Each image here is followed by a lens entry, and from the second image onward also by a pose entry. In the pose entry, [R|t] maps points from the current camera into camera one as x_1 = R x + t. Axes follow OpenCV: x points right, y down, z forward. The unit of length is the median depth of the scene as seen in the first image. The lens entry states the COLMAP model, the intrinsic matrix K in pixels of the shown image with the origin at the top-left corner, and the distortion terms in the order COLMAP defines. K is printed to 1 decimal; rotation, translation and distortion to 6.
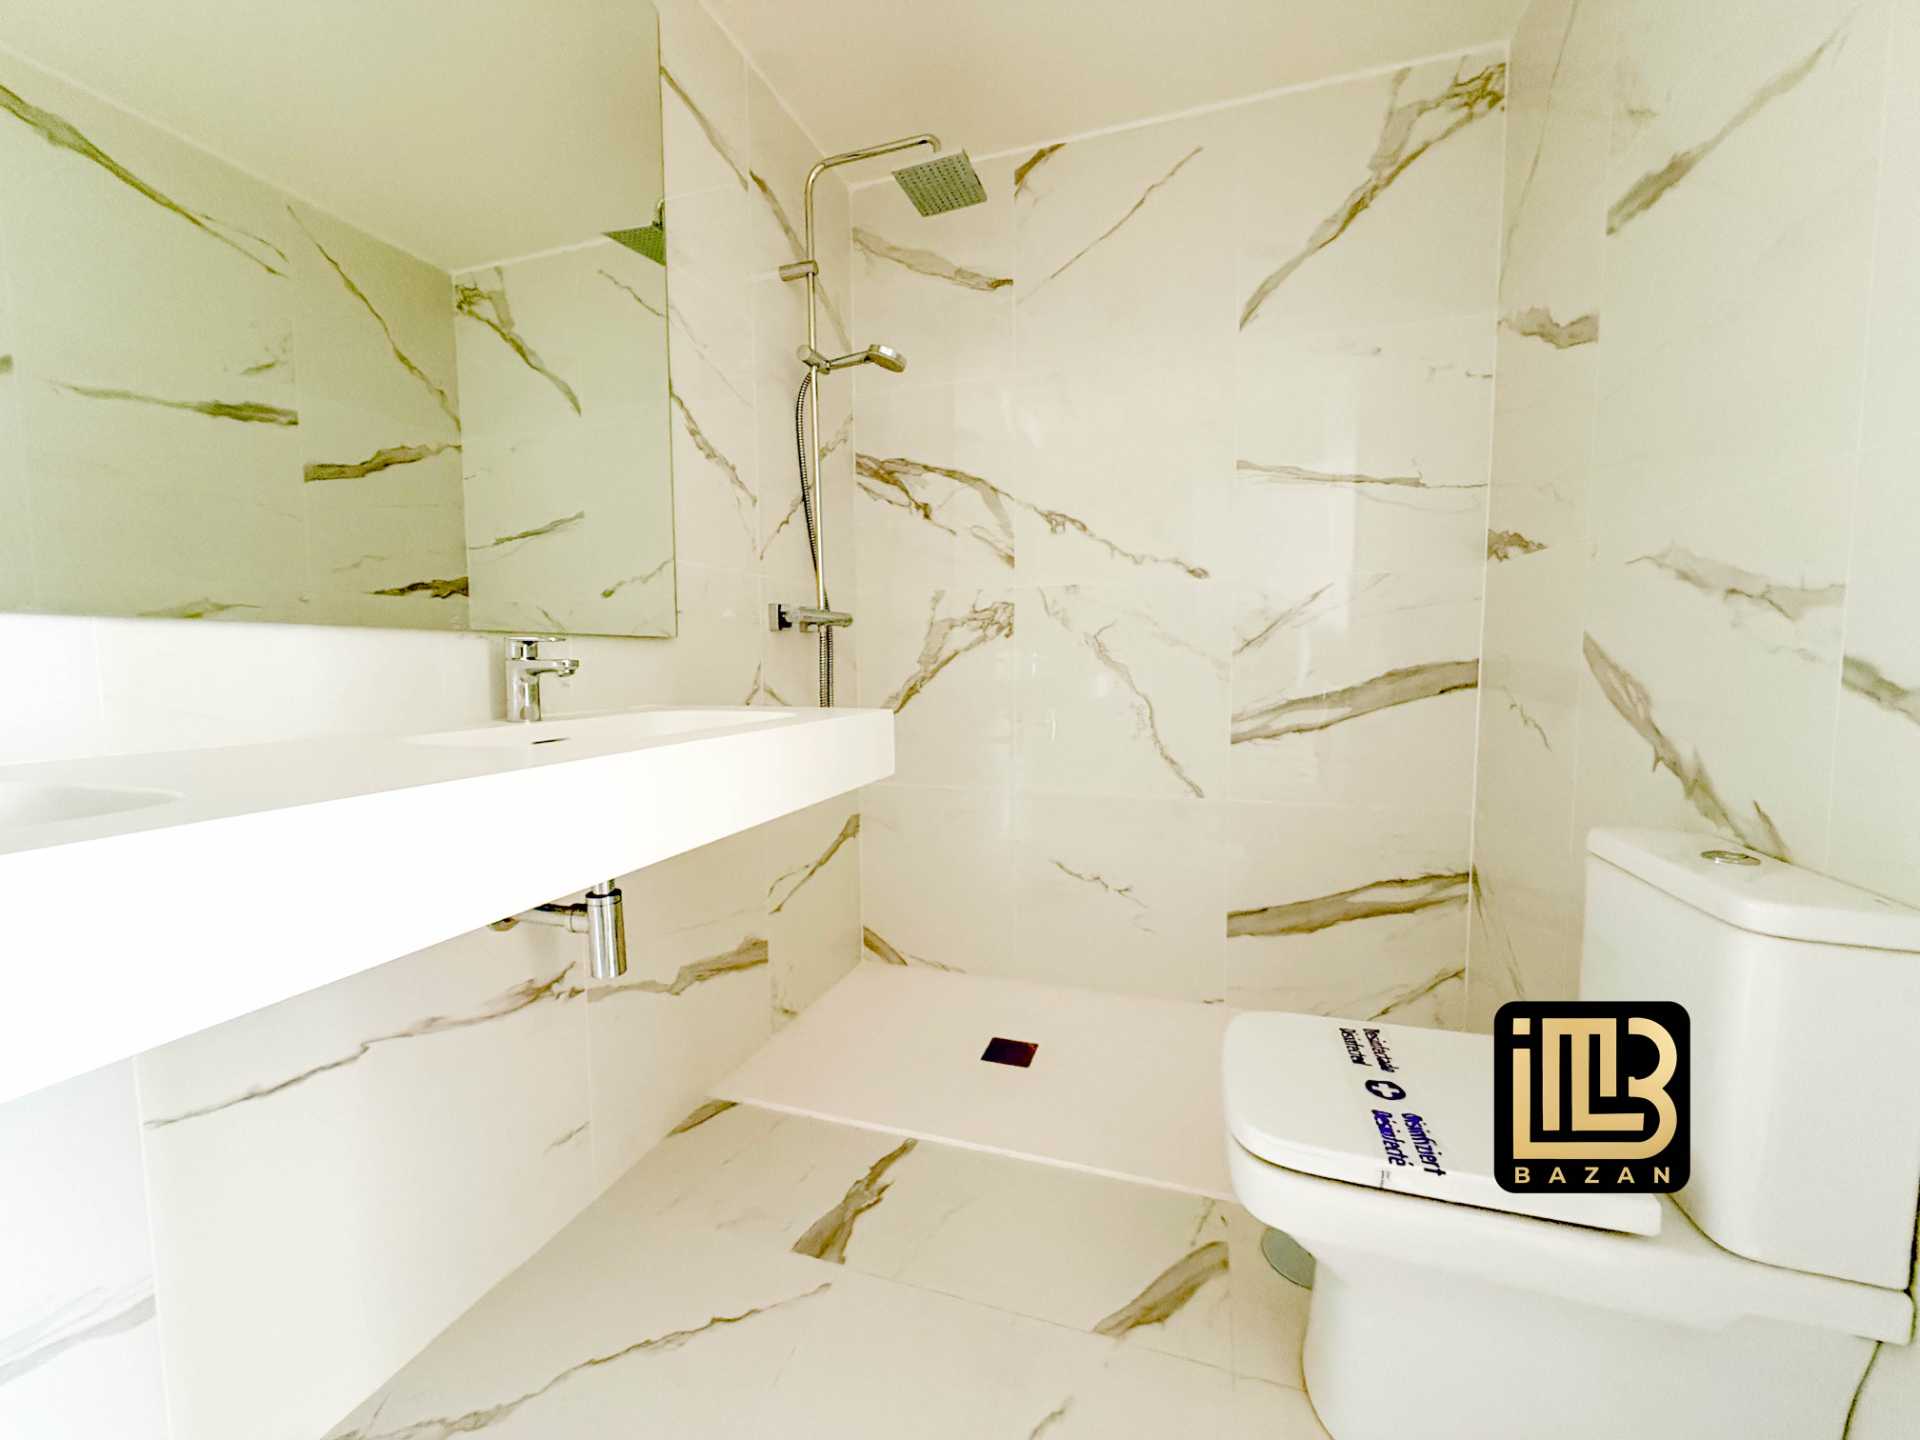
lens RADIAL K [[765.3, 0, 955.0], [0, 765.3, 719.2], [0, 0, 1]] dist [0.000061, -0.000317]
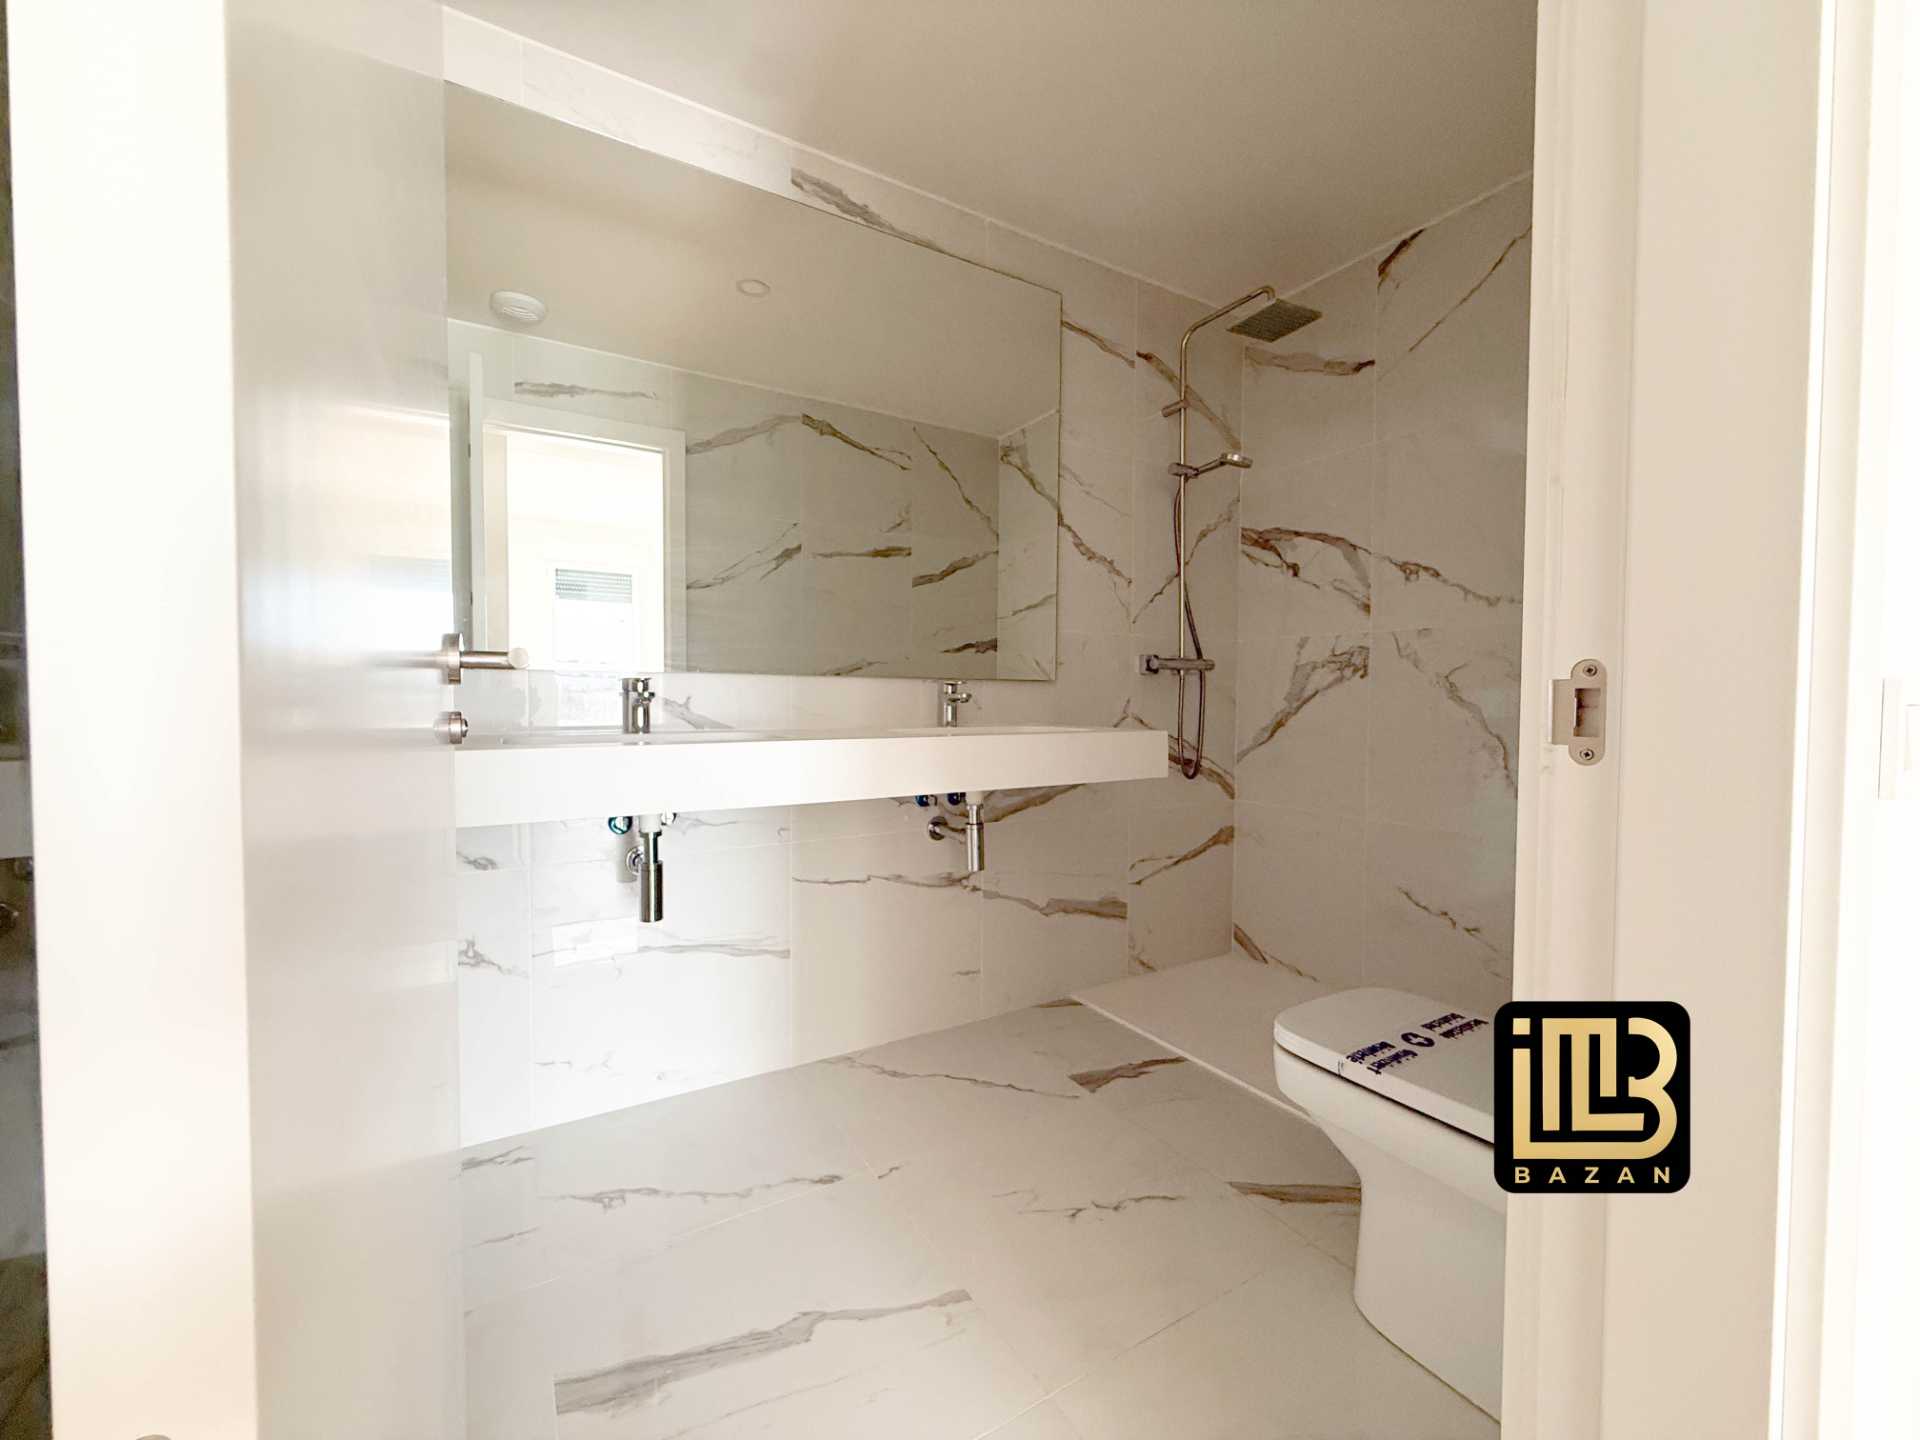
lens RADIAL K [[765.1, 0, 960.0], [0, 765.1, 720.0], [0, 0, 1]] dist [0.001095, 0.000208]
pose [[0.762165, 0.031396, -0.646621, 0.349066], [-0.062234, 0.997751, -0.024910, 0.016771], [0.644384, 0.059227, 0.762405, -0.210798]]
